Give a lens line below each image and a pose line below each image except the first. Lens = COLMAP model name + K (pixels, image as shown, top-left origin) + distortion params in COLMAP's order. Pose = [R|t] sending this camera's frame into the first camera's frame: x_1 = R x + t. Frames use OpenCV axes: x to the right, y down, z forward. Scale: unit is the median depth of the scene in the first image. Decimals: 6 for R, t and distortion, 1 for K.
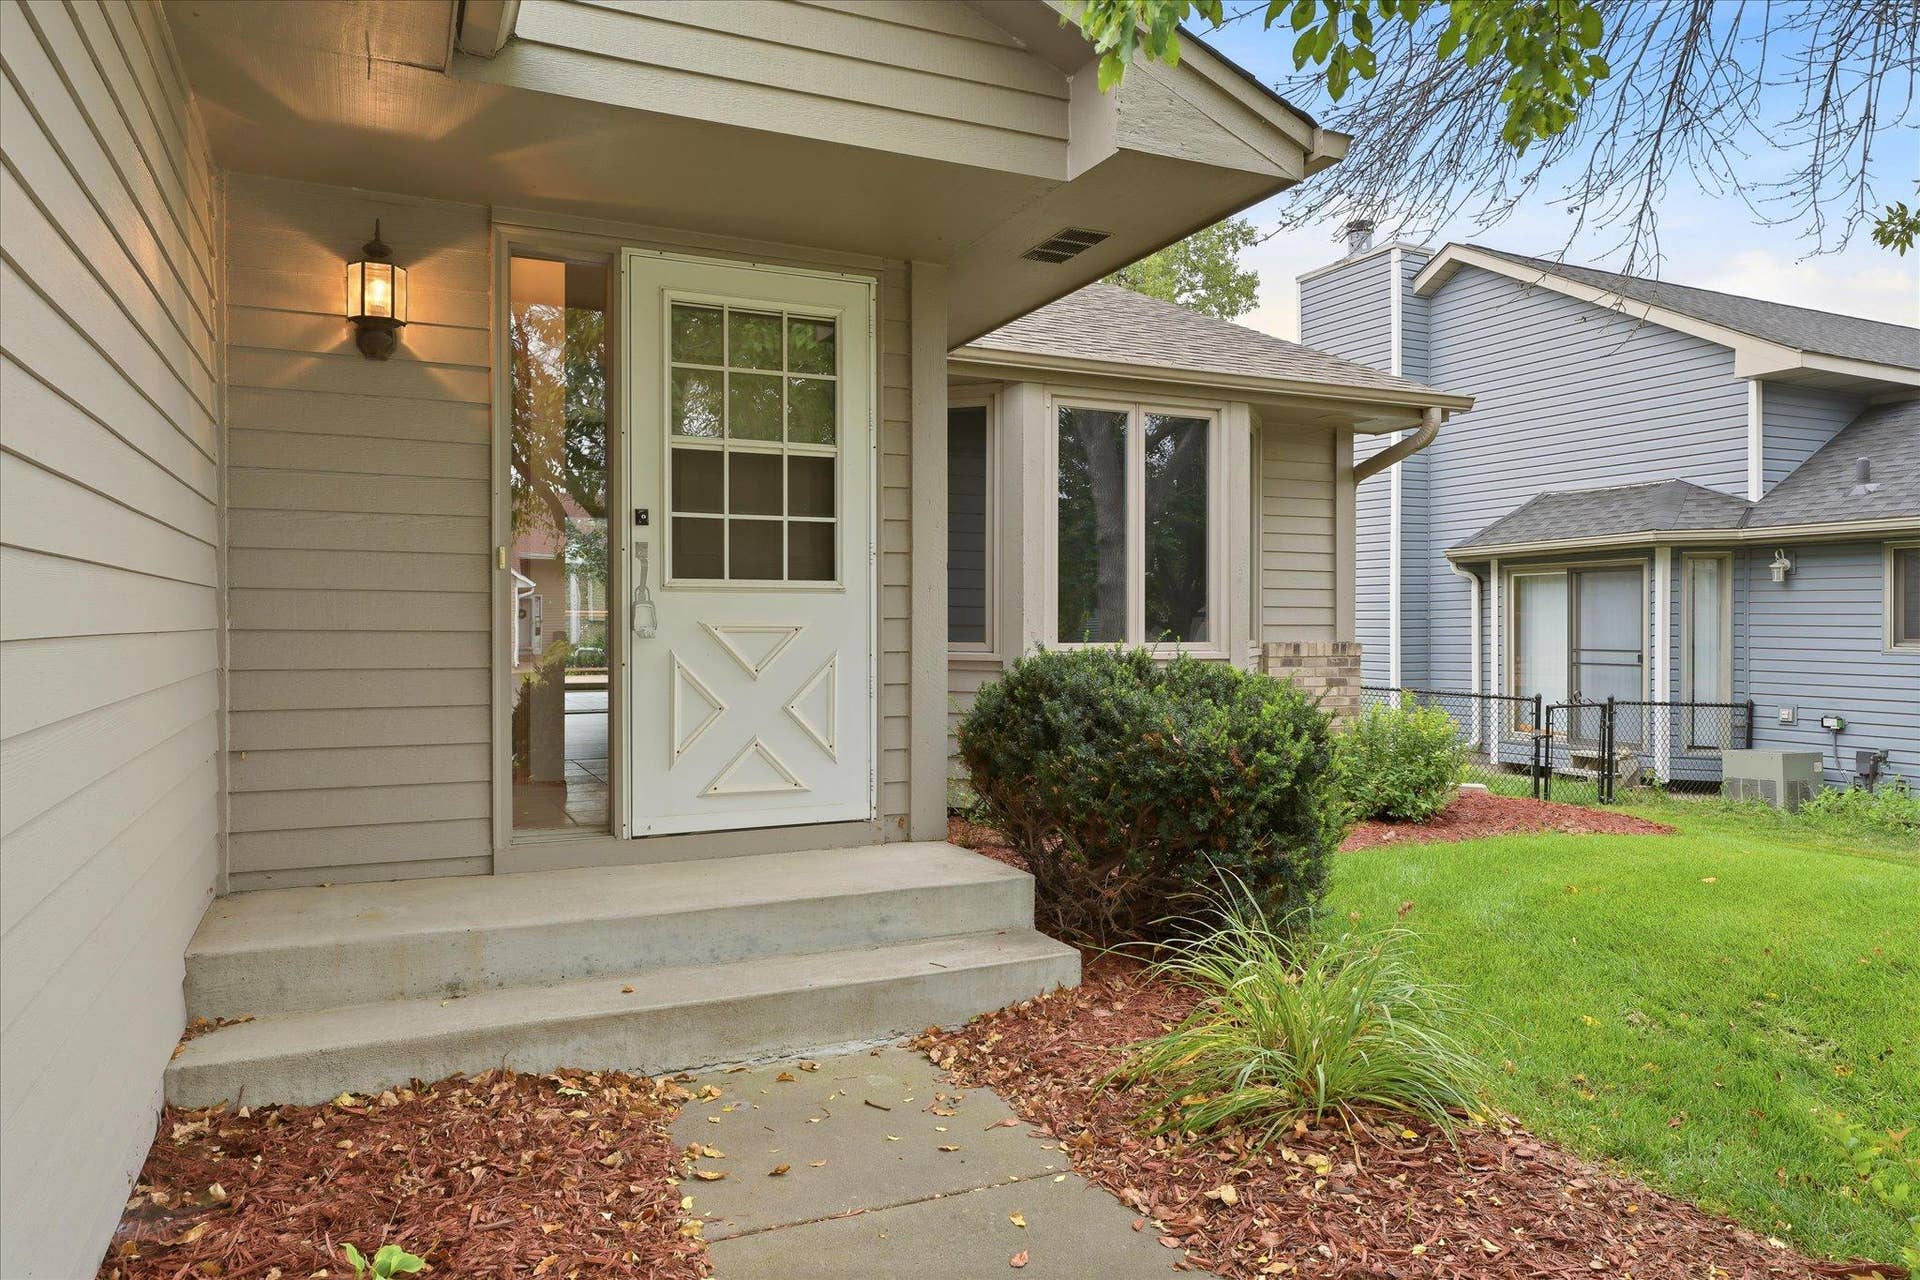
lens RADIAL K [[1274.0, 0, 966.6], [0, 1274.0, 635.2], [0, 0, 1]] dist [0.006724, -0.000406]
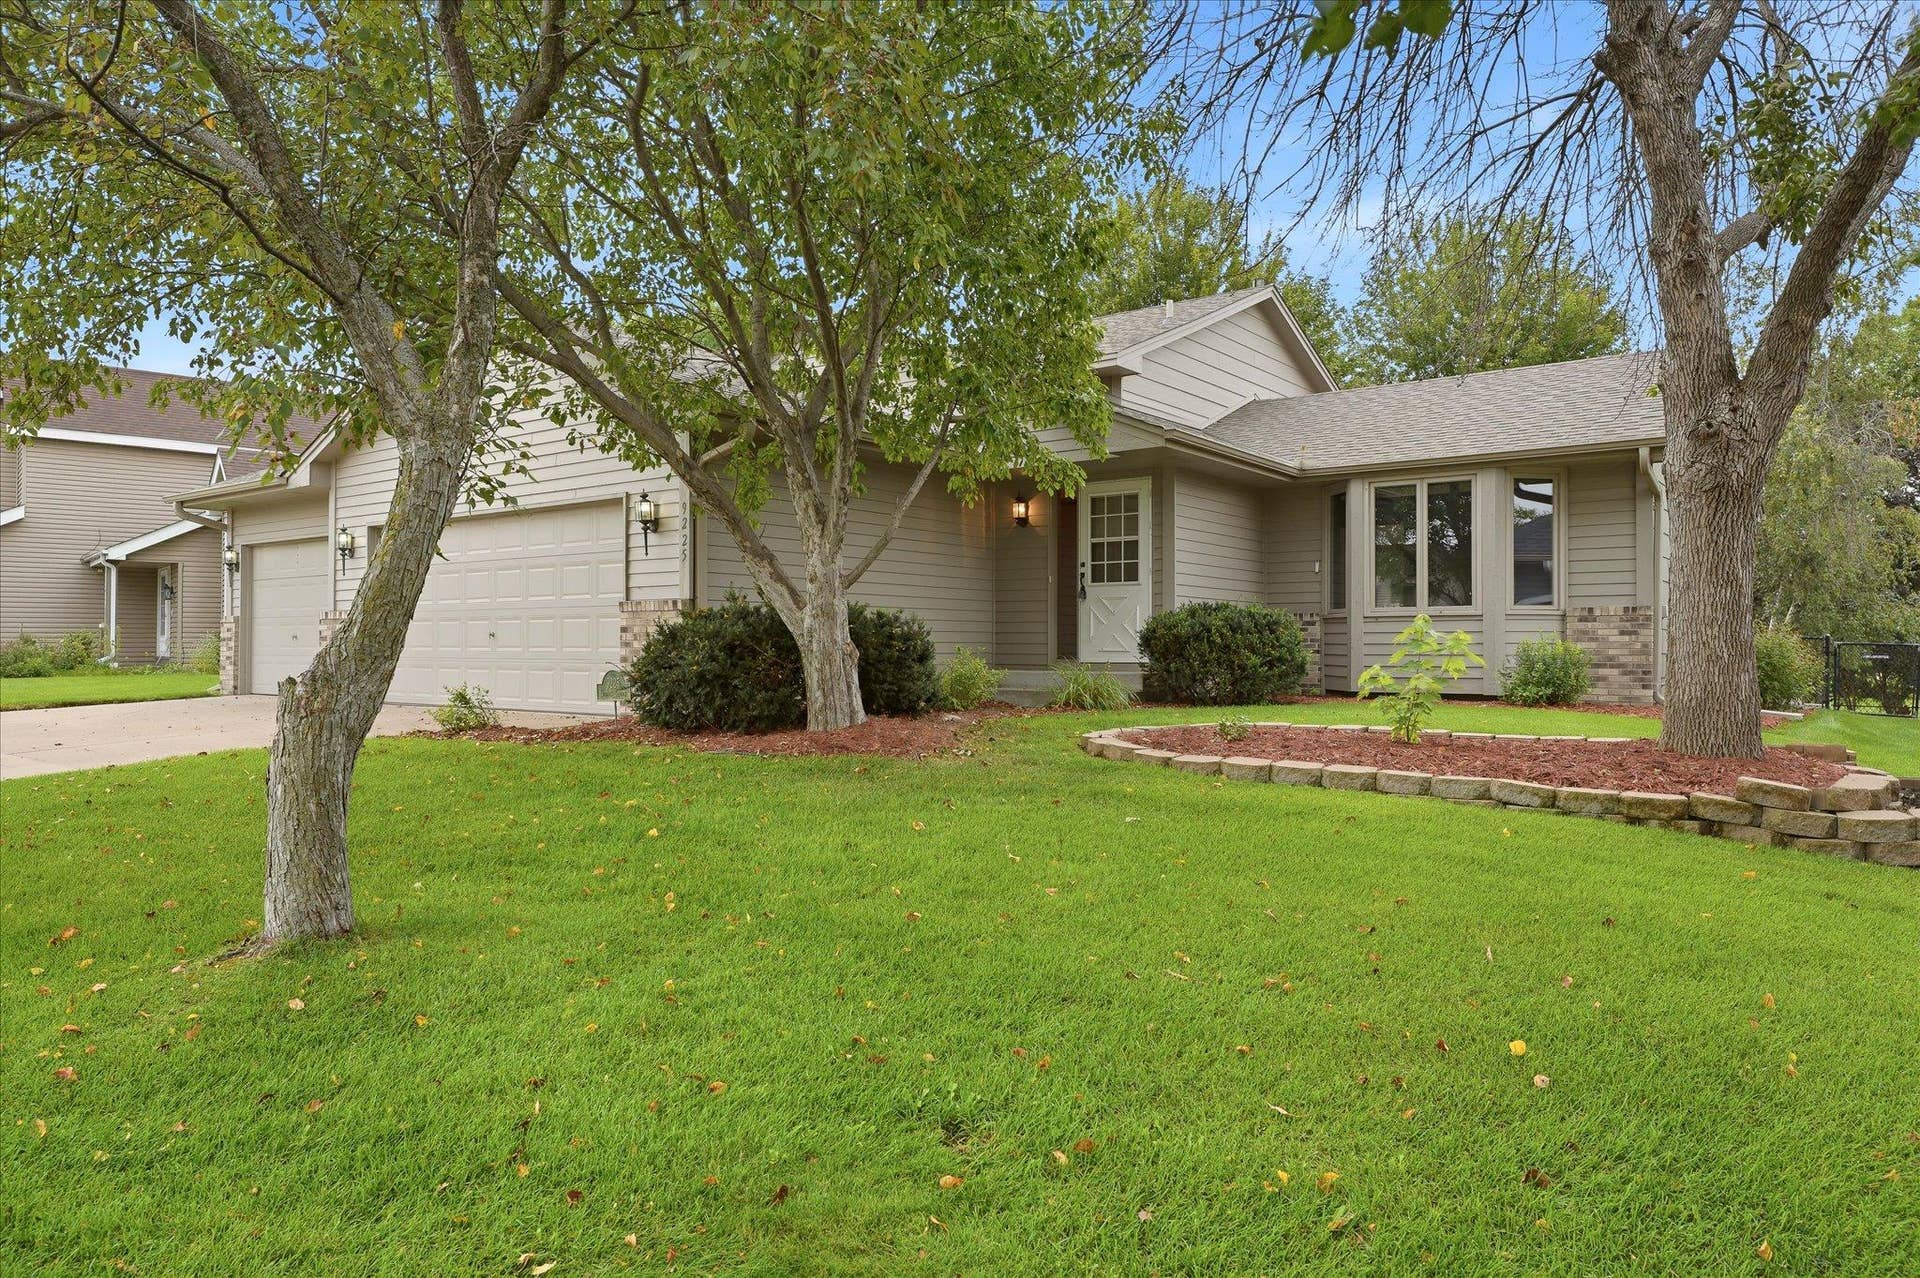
lens RADIAL K [[1274.0, 0, 959.6], [0, 1274.0, 644.0], [0, 0, 1]] dist [0.006724, -0.000406]
pose [[0.447022, -0.009113, -0.894477, 1.276924], [-0.013742, 0.999760, -0.017054, 0.086364], [0.894418, 0.019916, 0.446789, -0.375522]]
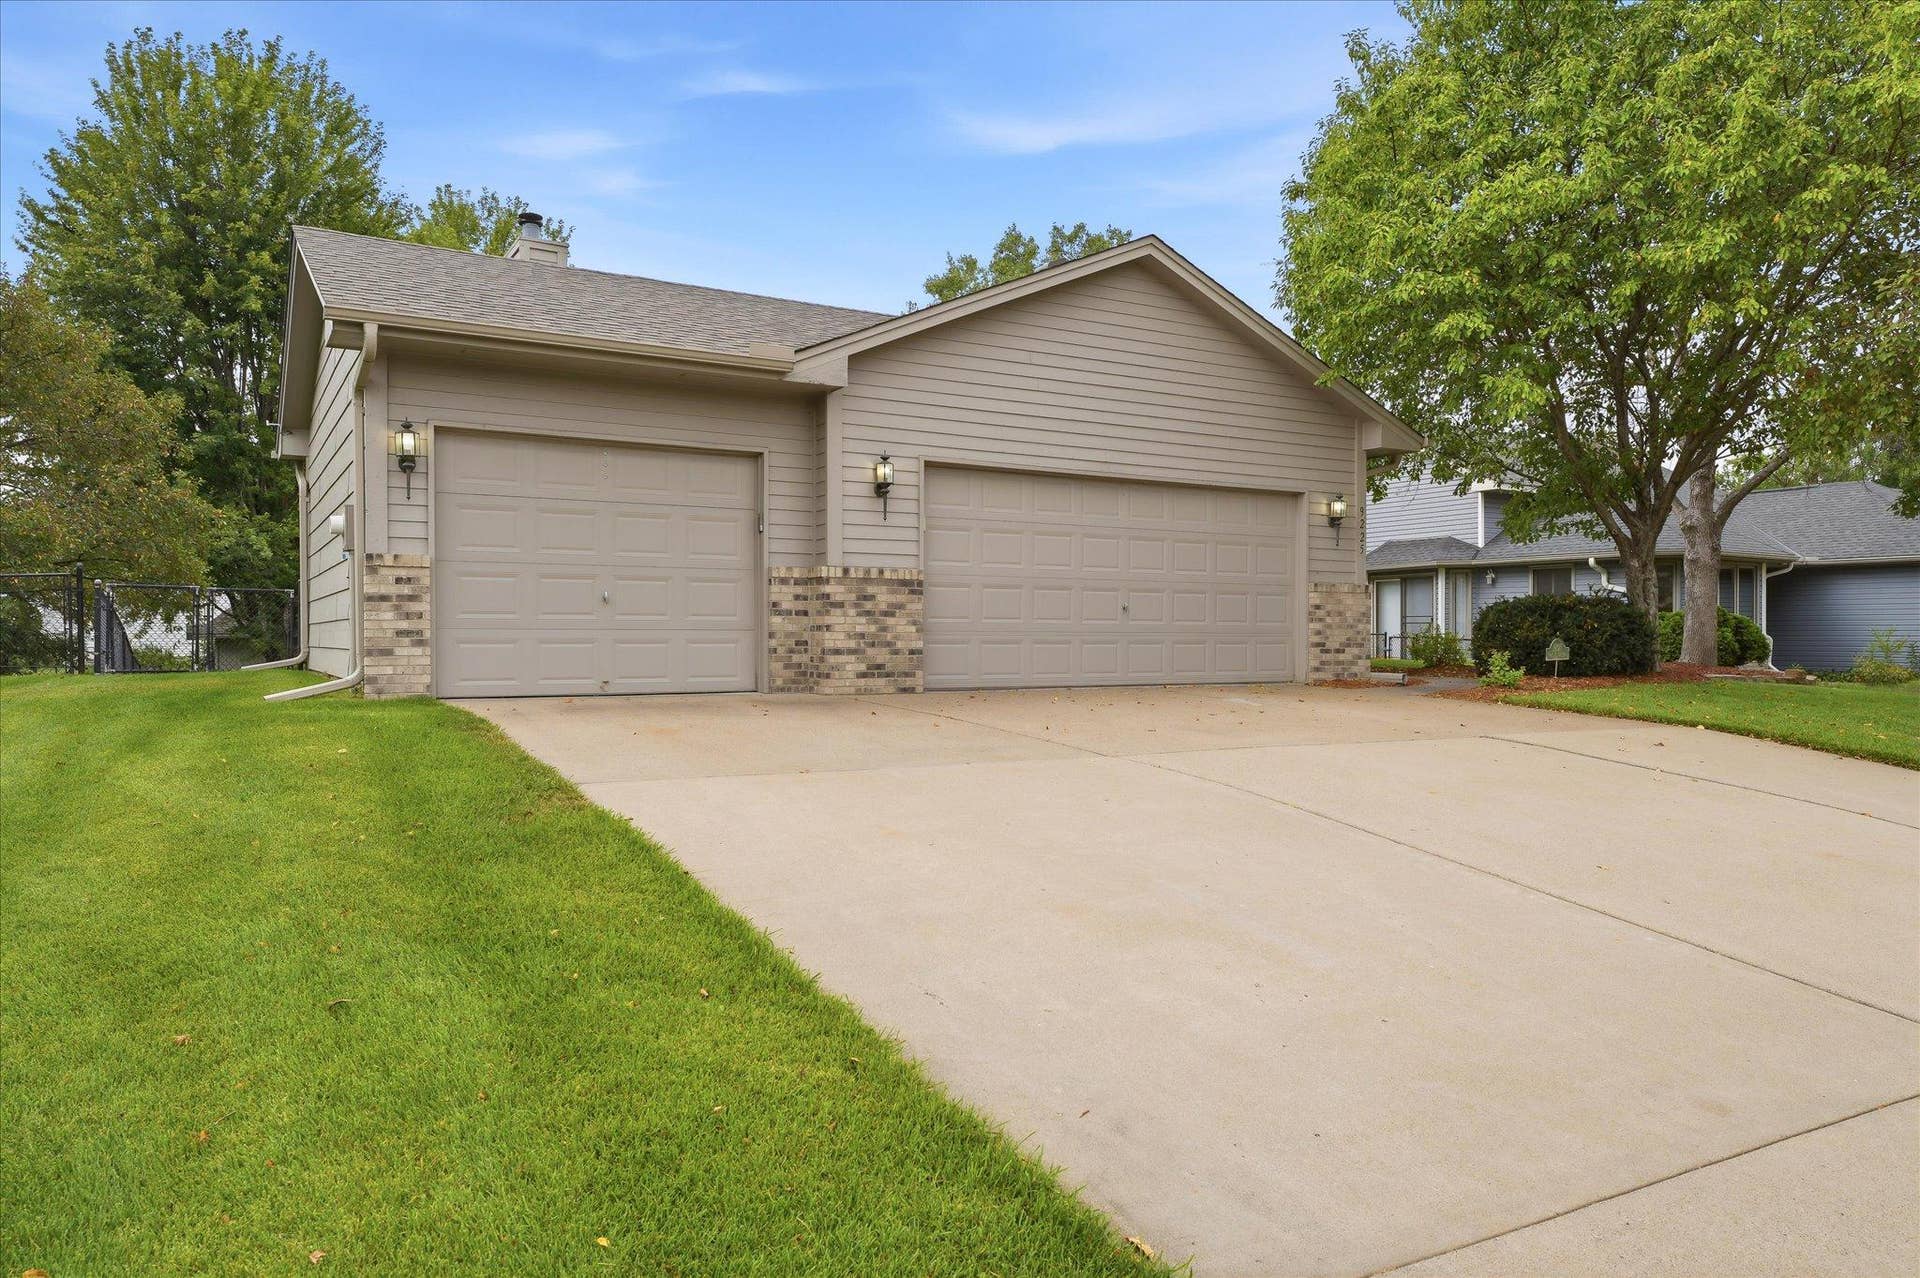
lens RADIAL K [[1274.0, 0, 970.9], [0, 1274.0, 629.5], [0, 0, 1]] dist [0.006724, -0.000406]
pose [[0.995348, -0.001953, 0.096329, -0.703272], [0.003665, 0.999838, -0.017606, 0.107691], [-0.096279, 0.017877, 0.995194, -1.646135]]
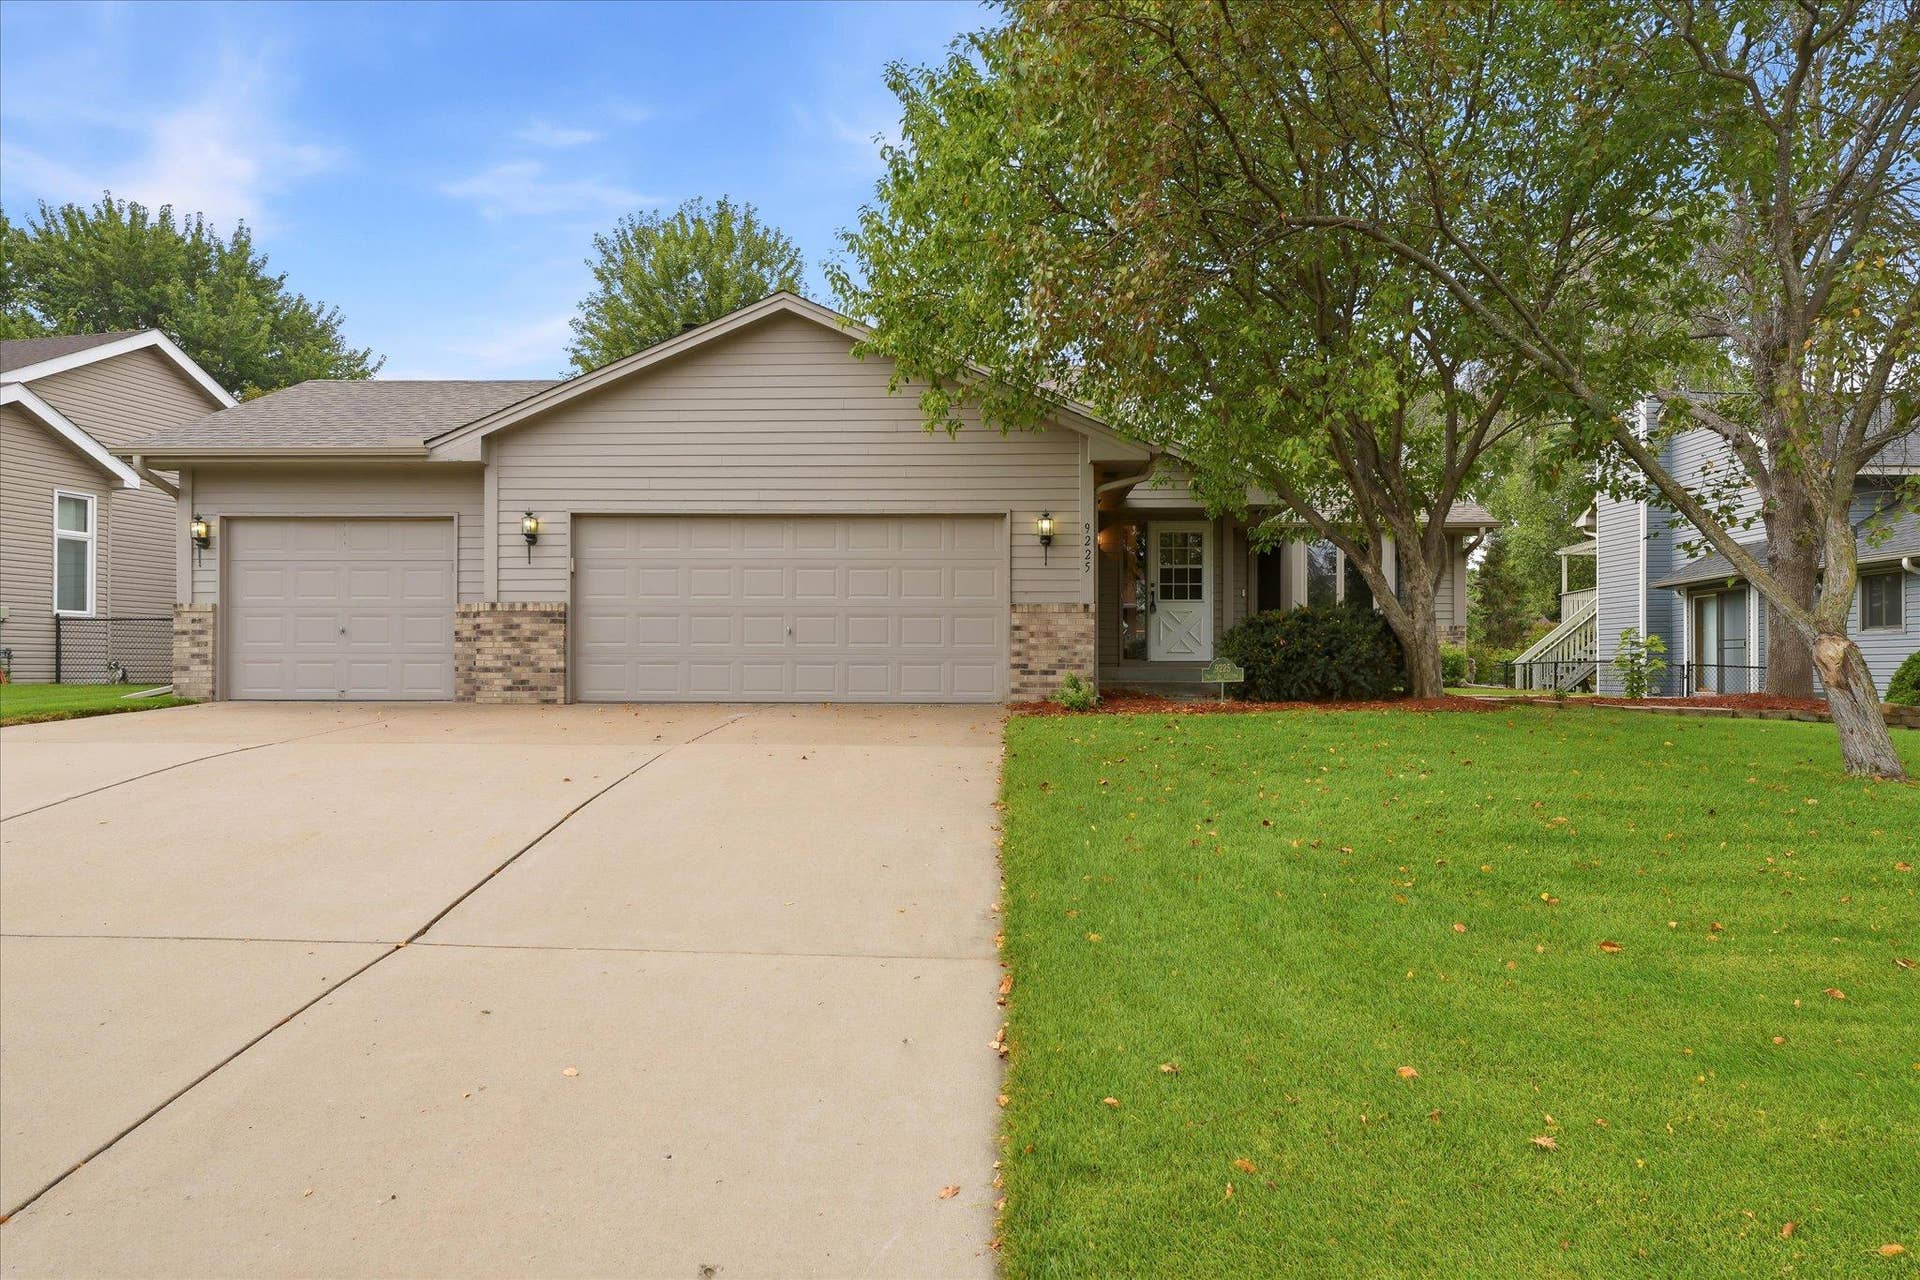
lens RADIAL K [[1274.0, 0, 958.7], [0, 1274.0, 652.5], [0, 0, 1]] dist [0.006724, -0.000406]
pose [[0.891974, -0.010395, -0.451967, 0.542046], [-0.003920, 0.999520, -0.030725, 0.132356], [0.452070, 0.029177, 0.891505, -1.535411]]
